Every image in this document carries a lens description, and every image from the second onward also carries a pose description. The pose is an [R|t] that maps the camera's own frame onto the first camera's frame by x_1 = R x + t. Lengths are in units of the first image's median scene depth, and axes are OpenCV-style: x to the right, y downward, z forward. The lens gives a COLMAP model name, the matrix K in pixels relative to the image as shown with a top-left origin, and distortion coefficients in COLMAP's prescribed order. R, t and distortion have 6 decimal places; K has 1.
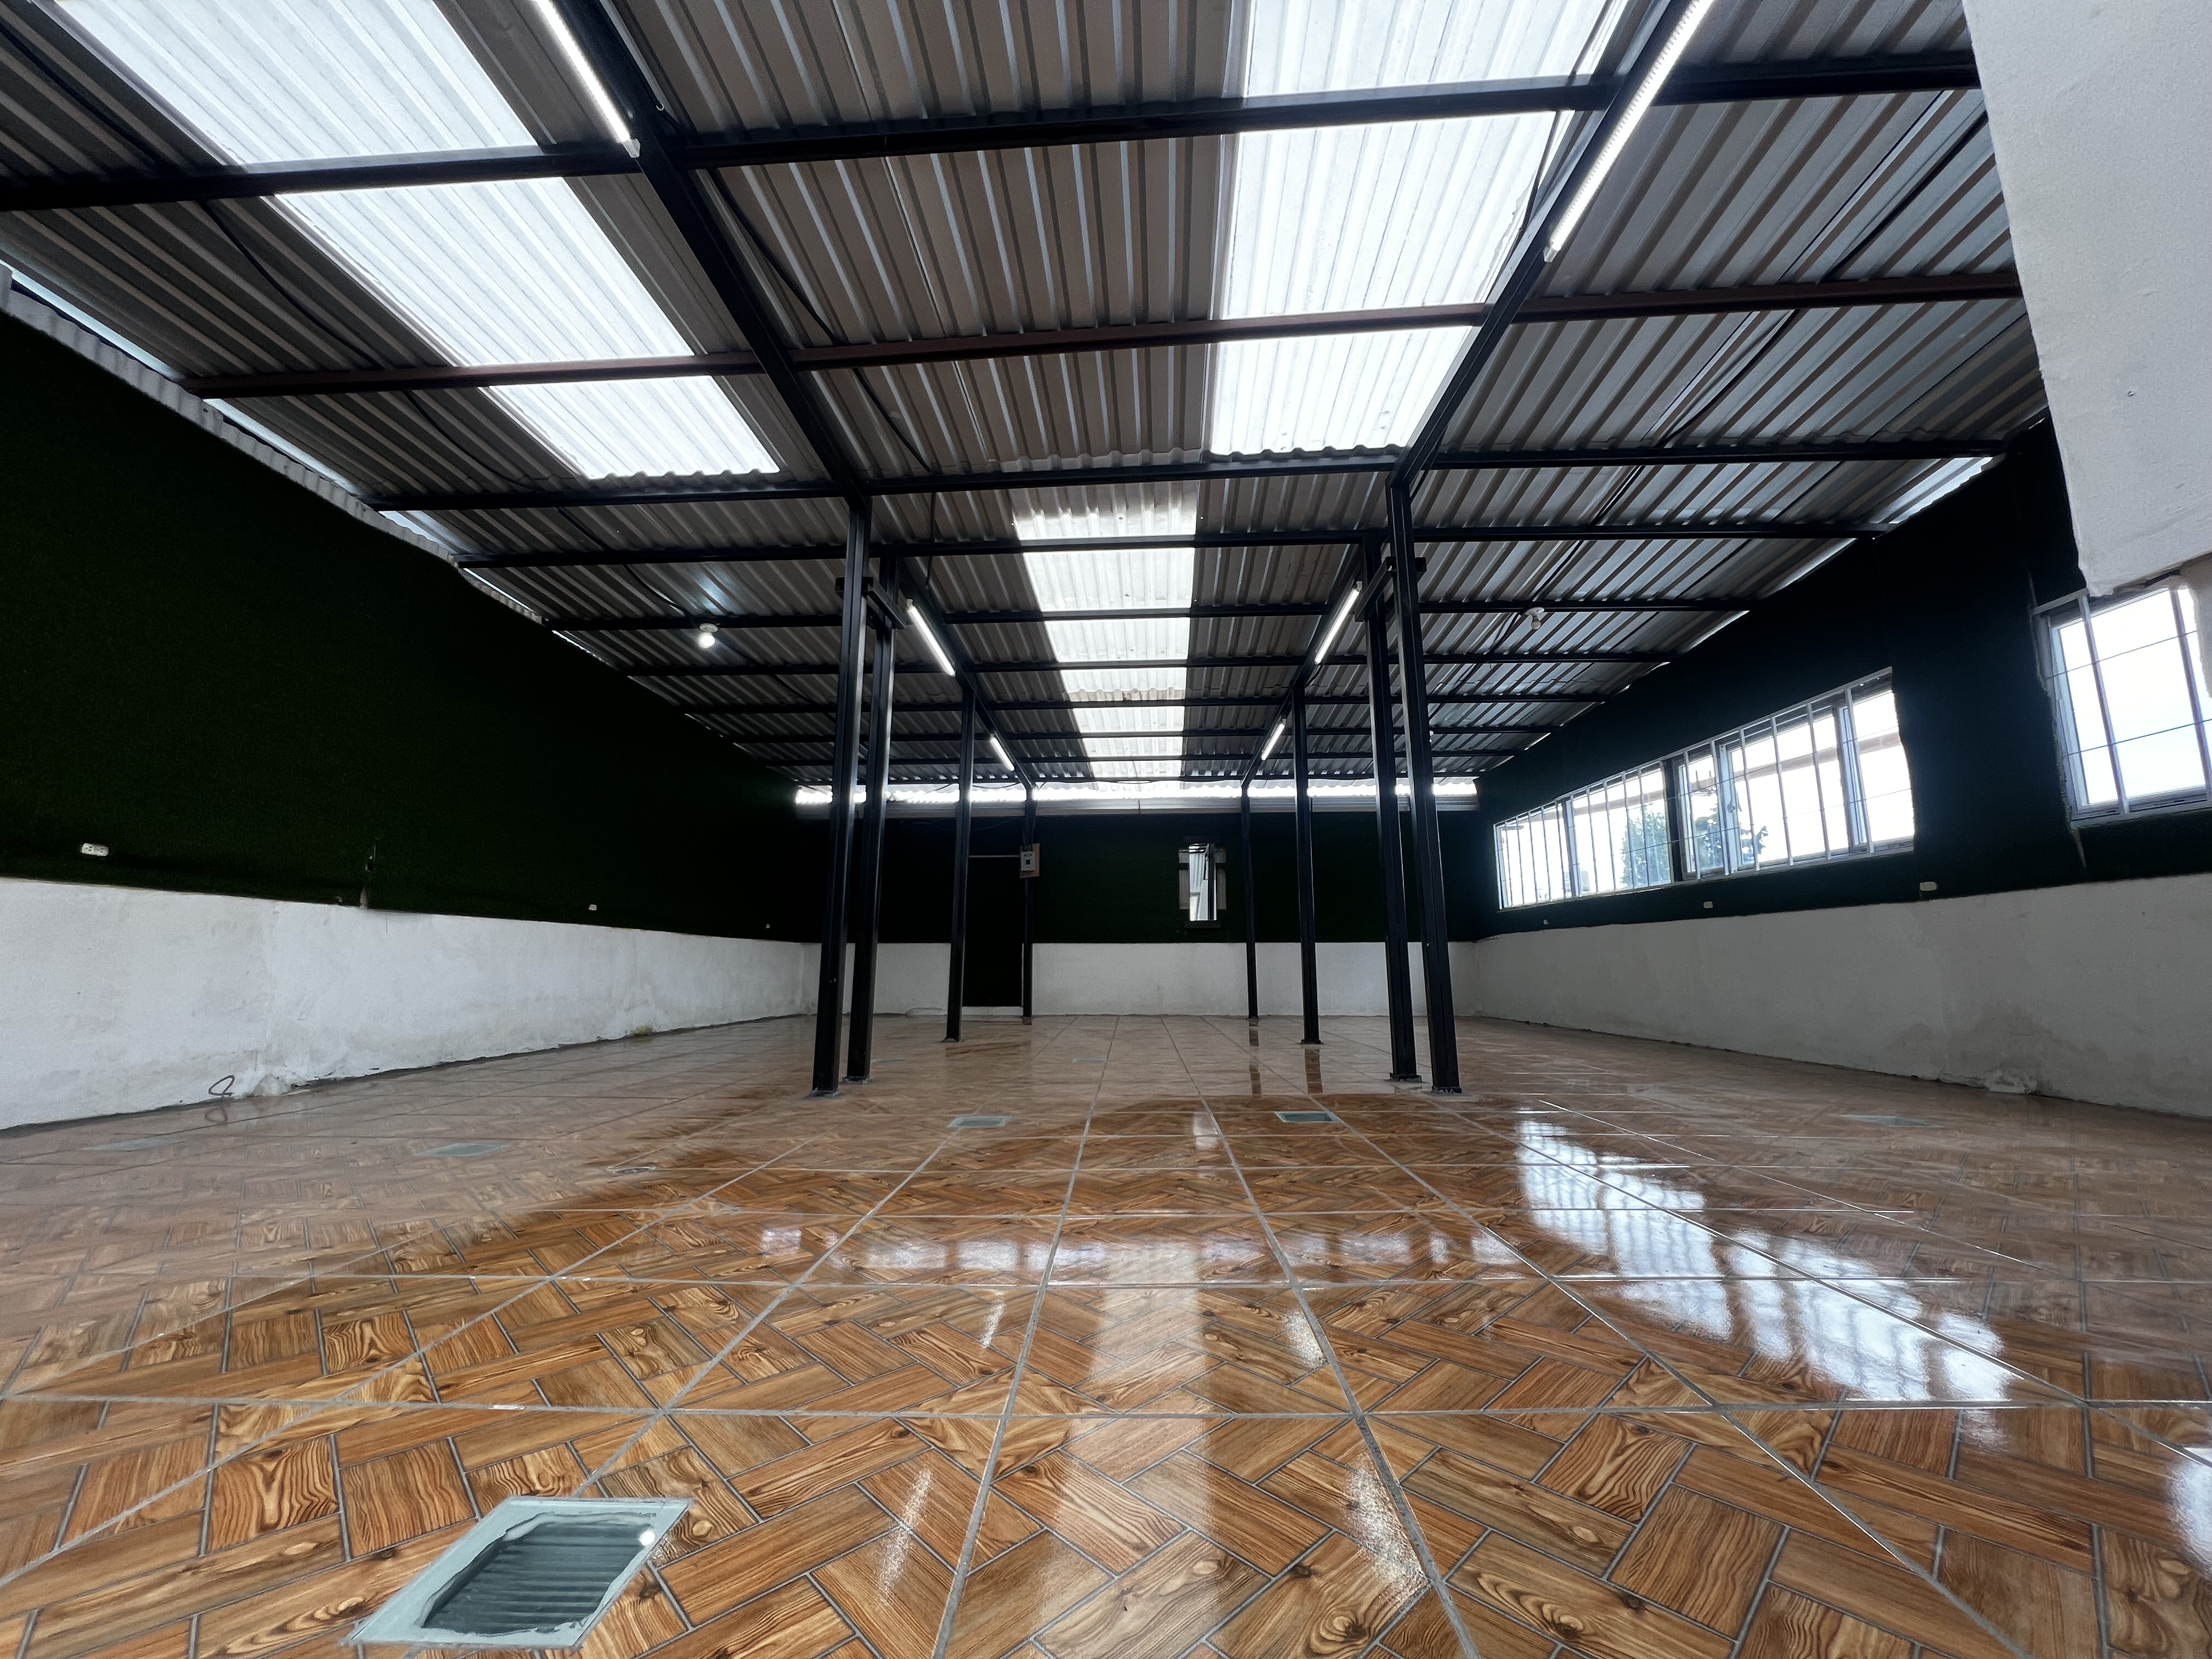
lens RADIAL K [[890.0, 0, 1105.8], [0, 890.0, 834.6], [0, 0, 1]] dist [0.000260, -0.000127]
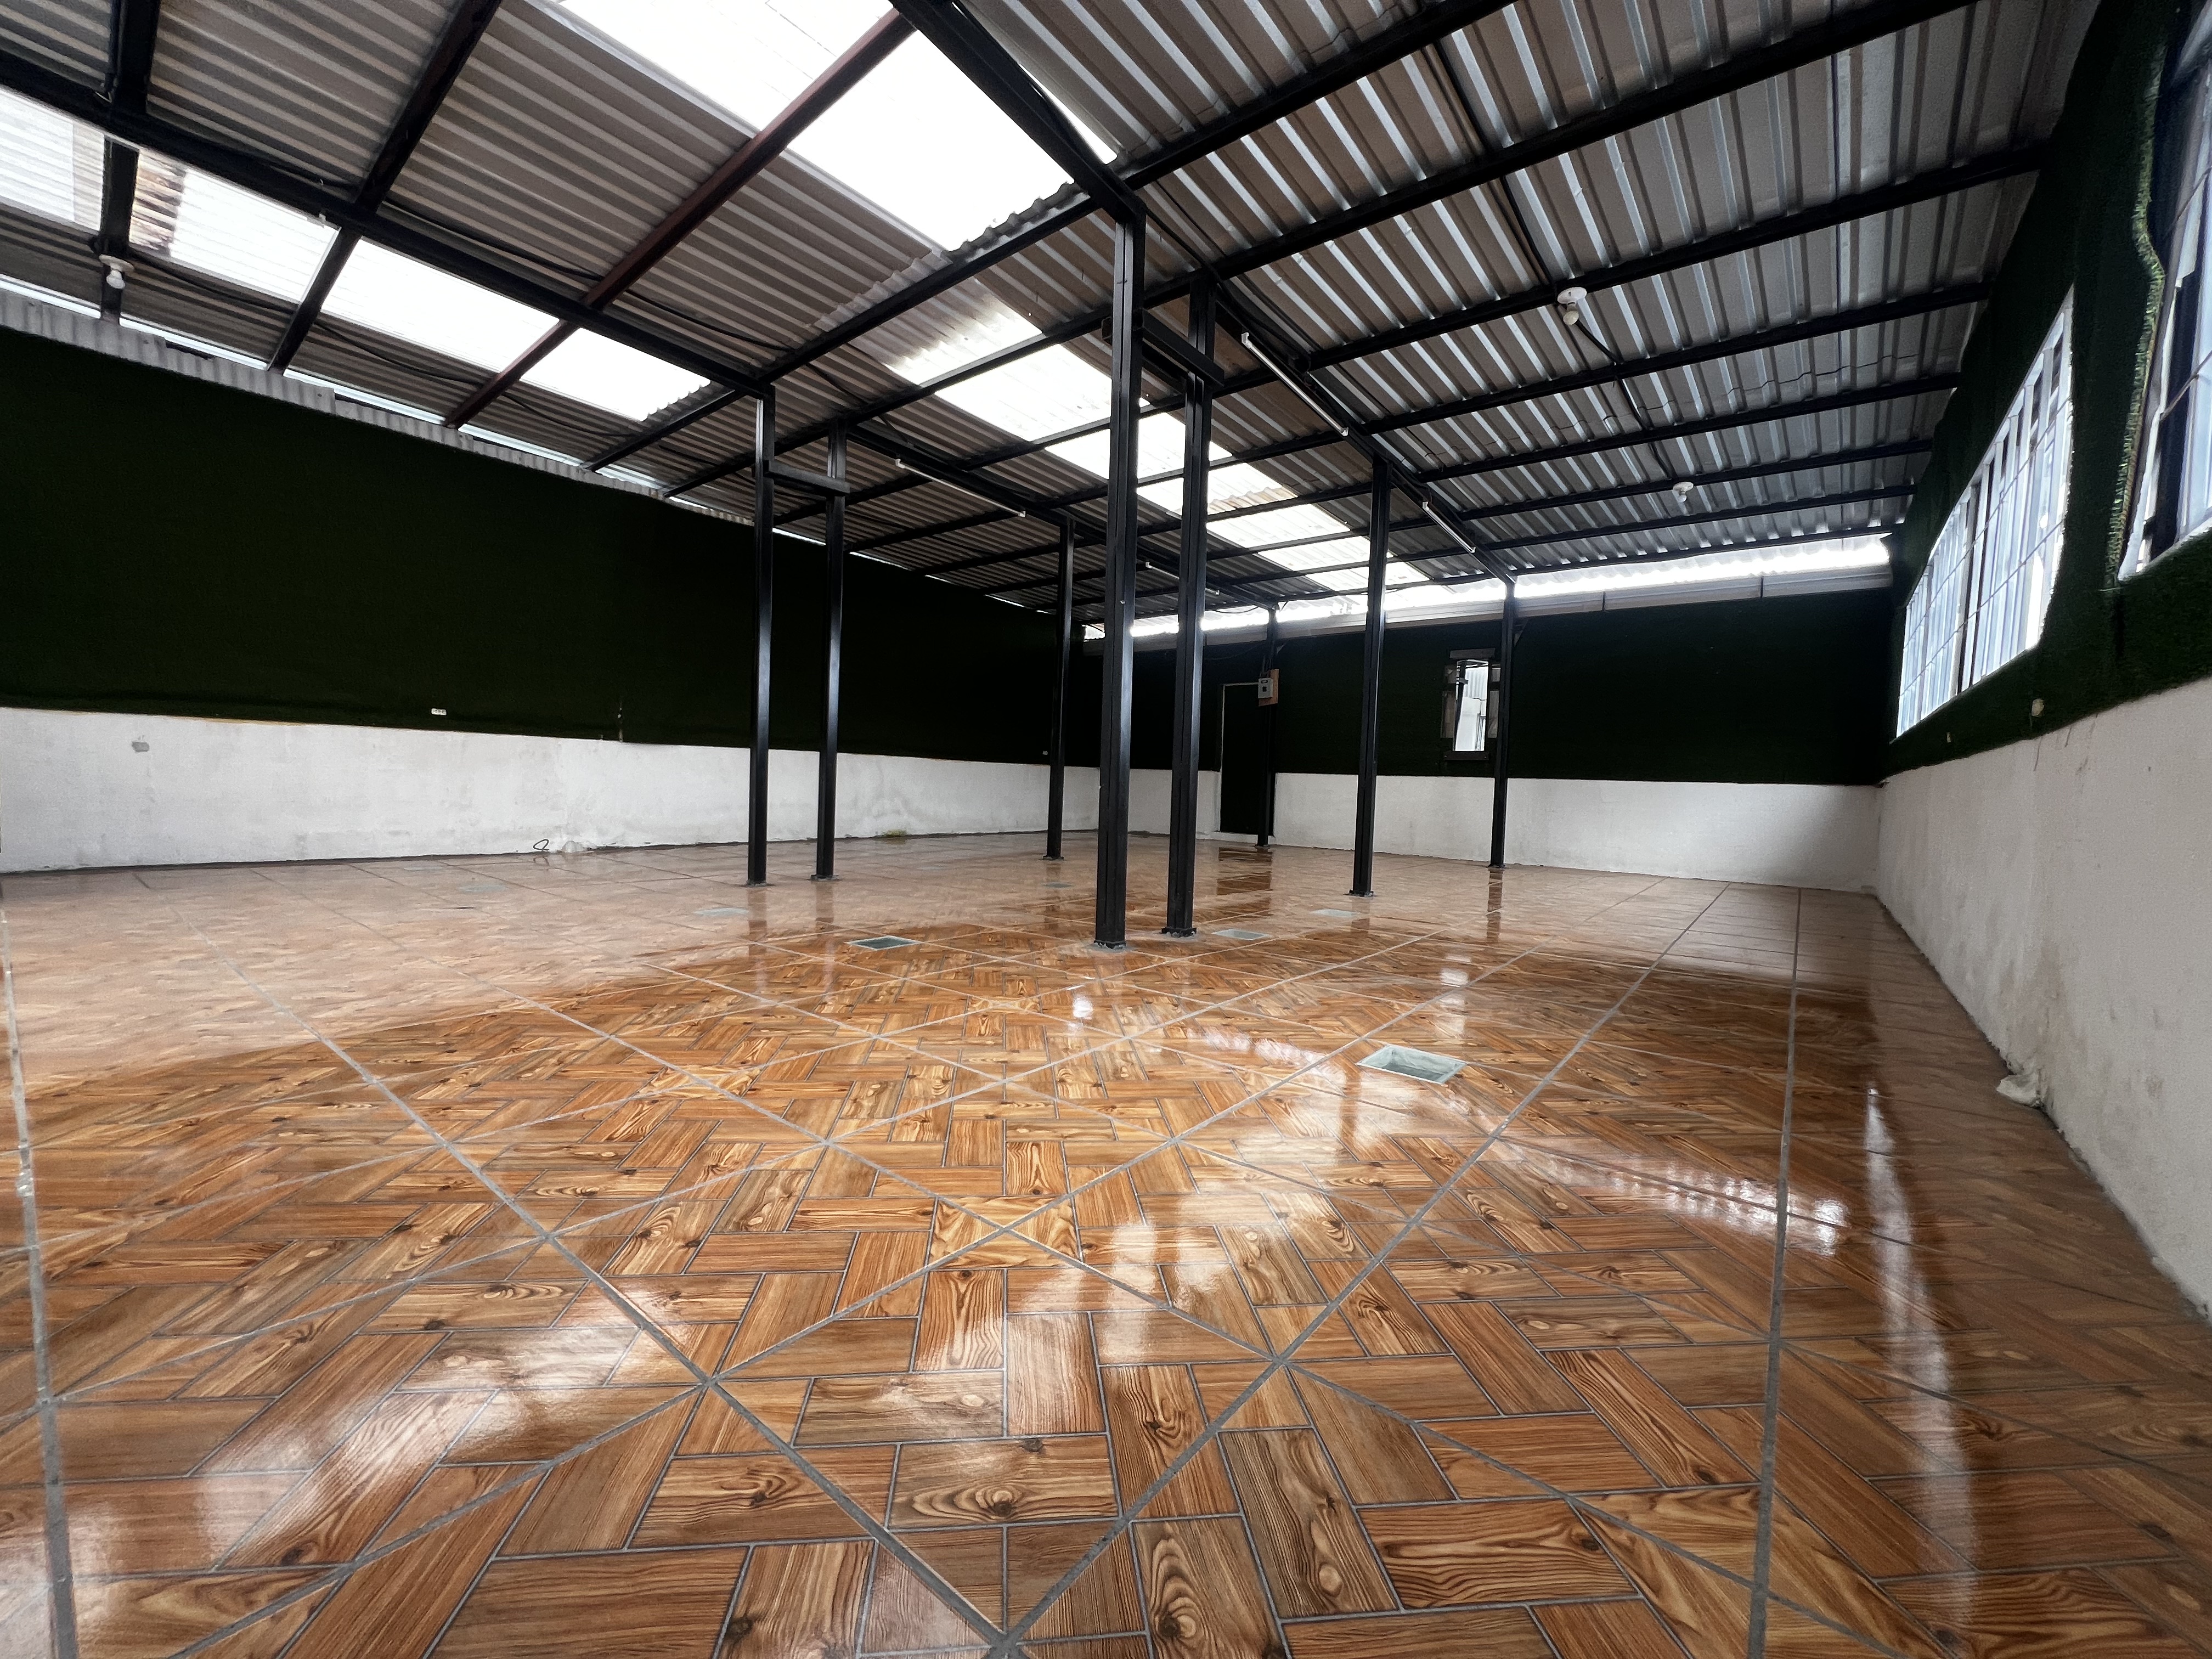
lens RADIAL K [[883.6, 0, 1106.0], [0, 883.6, 833.6], [0, 0, 1]] dist [0.001917, -0.000099]
pose [[0.801236, 0.063354, -0.594986, 0.803497], [0.054712, 0.982456, 0.178290, 0.010592], [0.595842, -0.175405, 0.783712, 0.262500]]
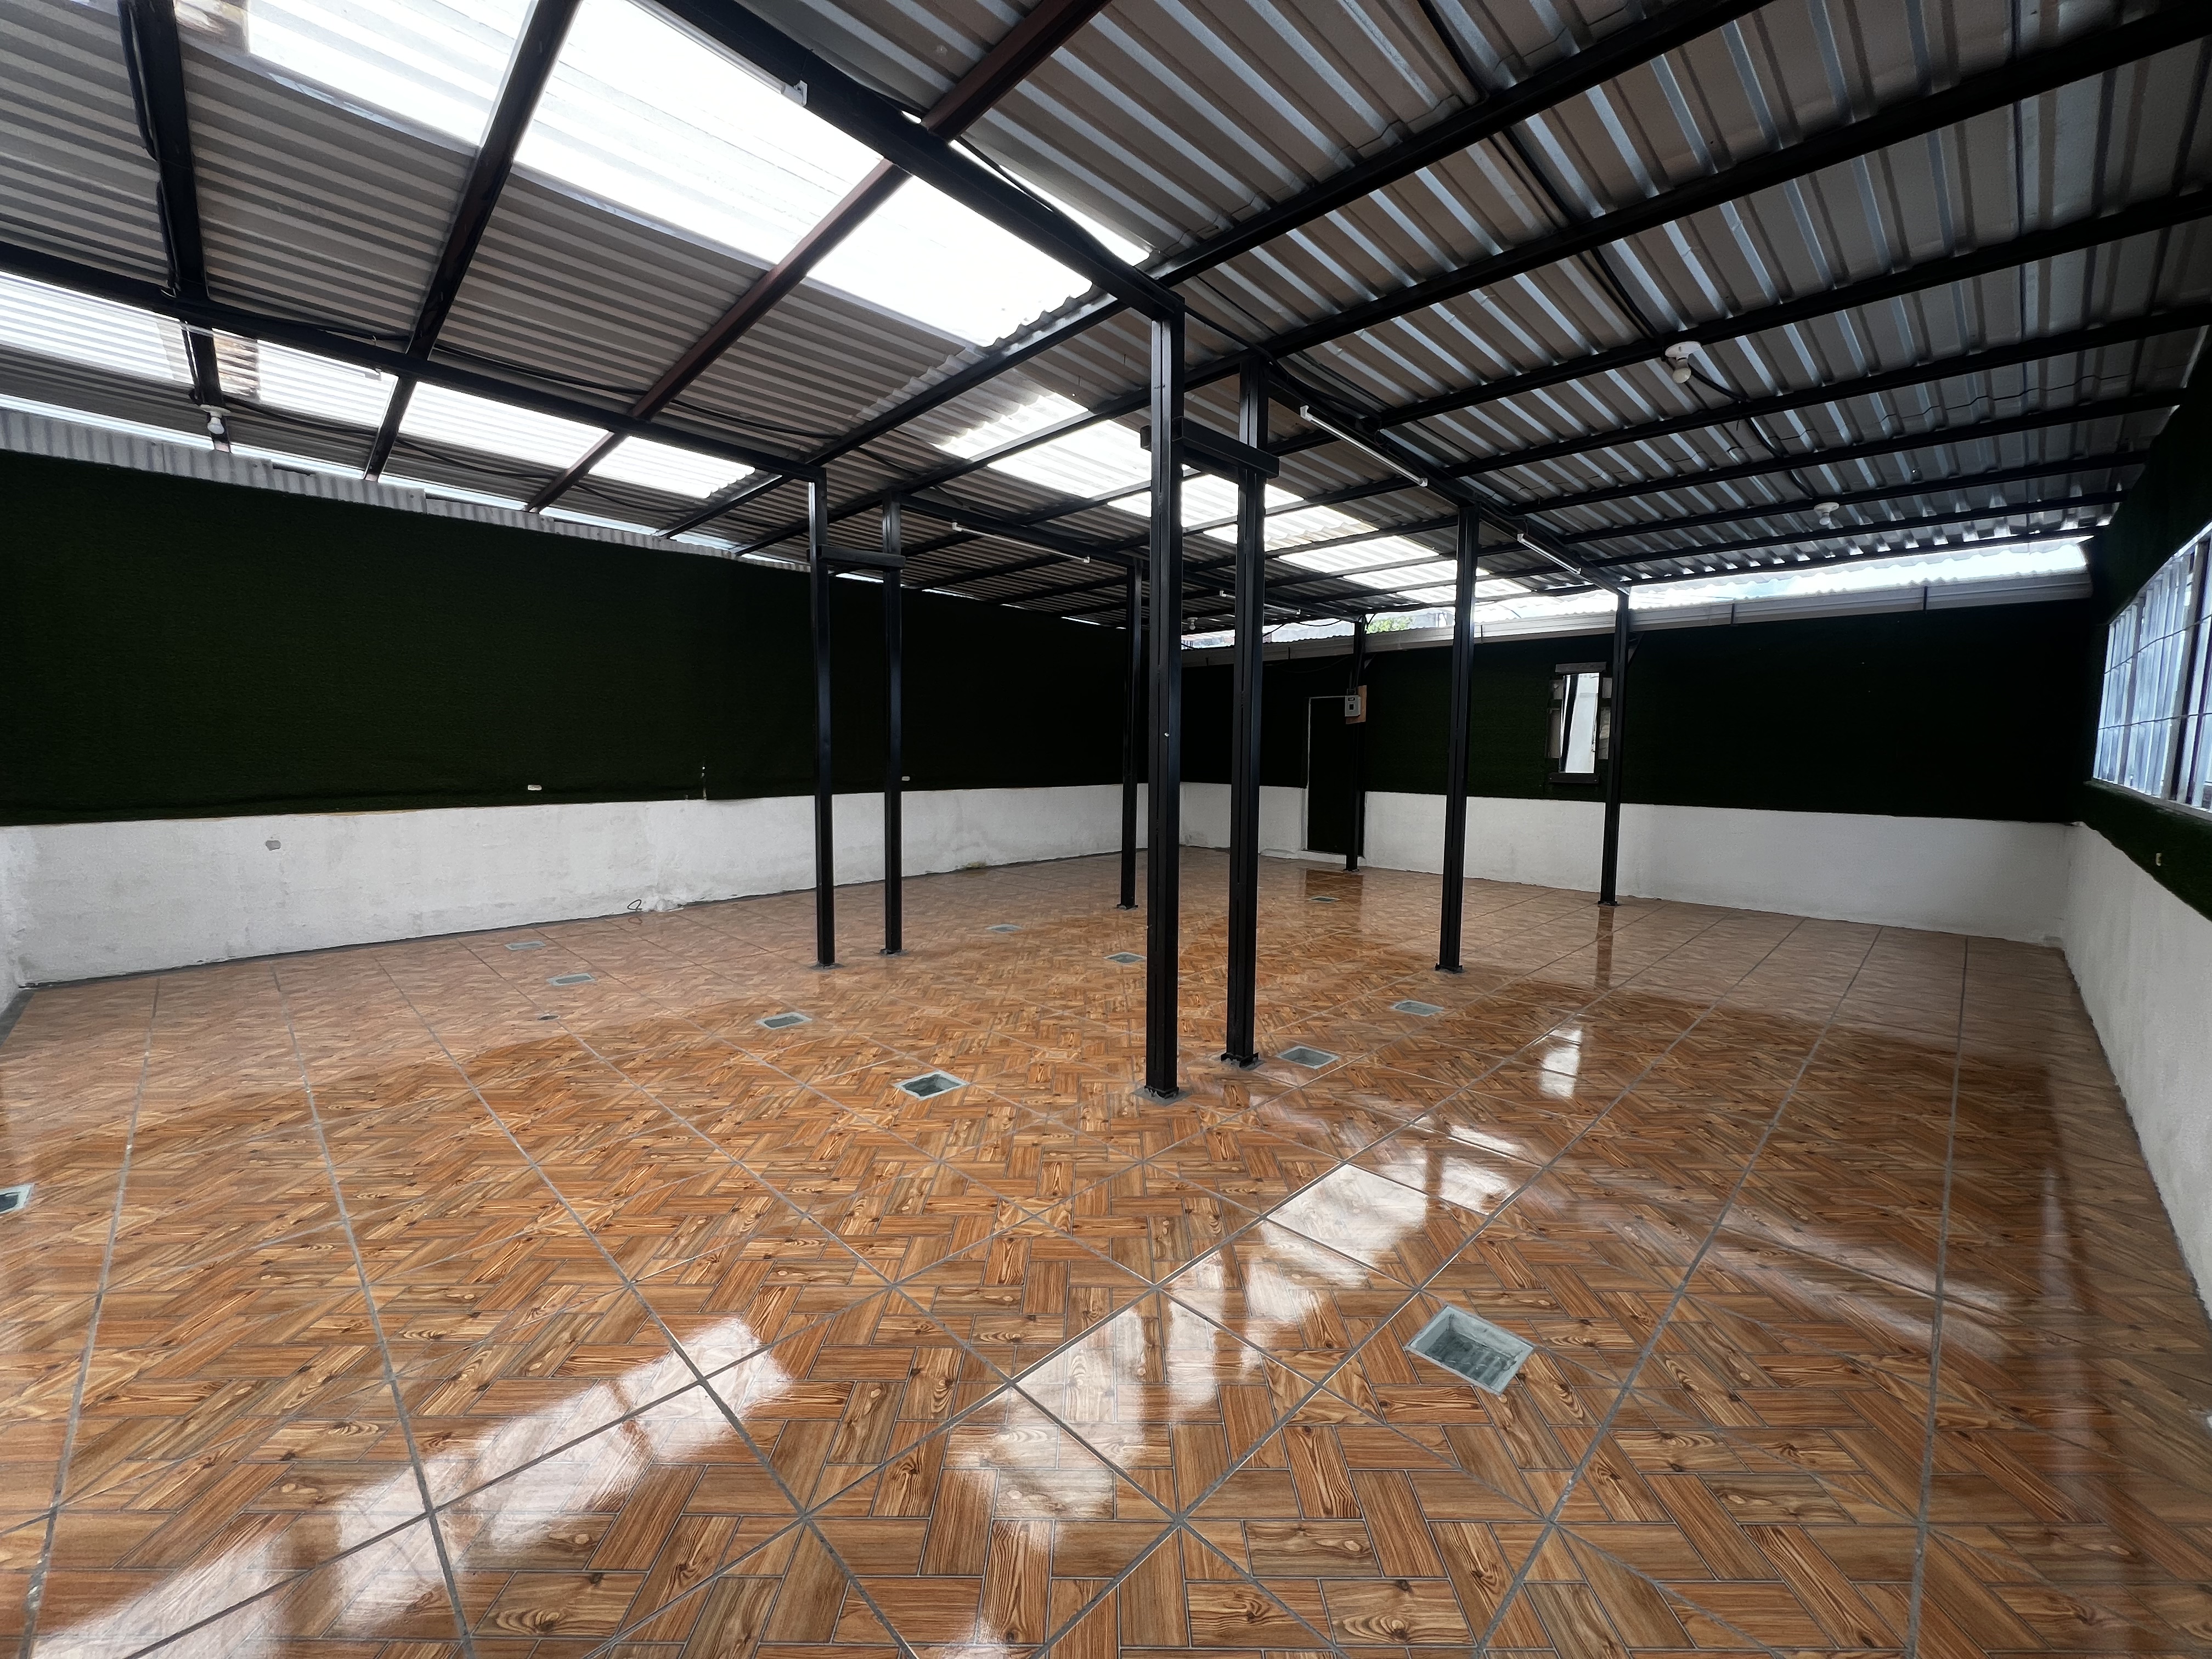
lens RADIAL K [[883.6, 0, 1106.0], [0, 883.6, 833.6], [0, 0, 1]] dist [0.001917, -0.000099]
pose [[0.731871, 0.074865, -0.677318, 0.801746], [0.093843, 0.973404, 0.208993, -0.127887], [0.674950, -0.216517, 0.705381, 0.352035]]
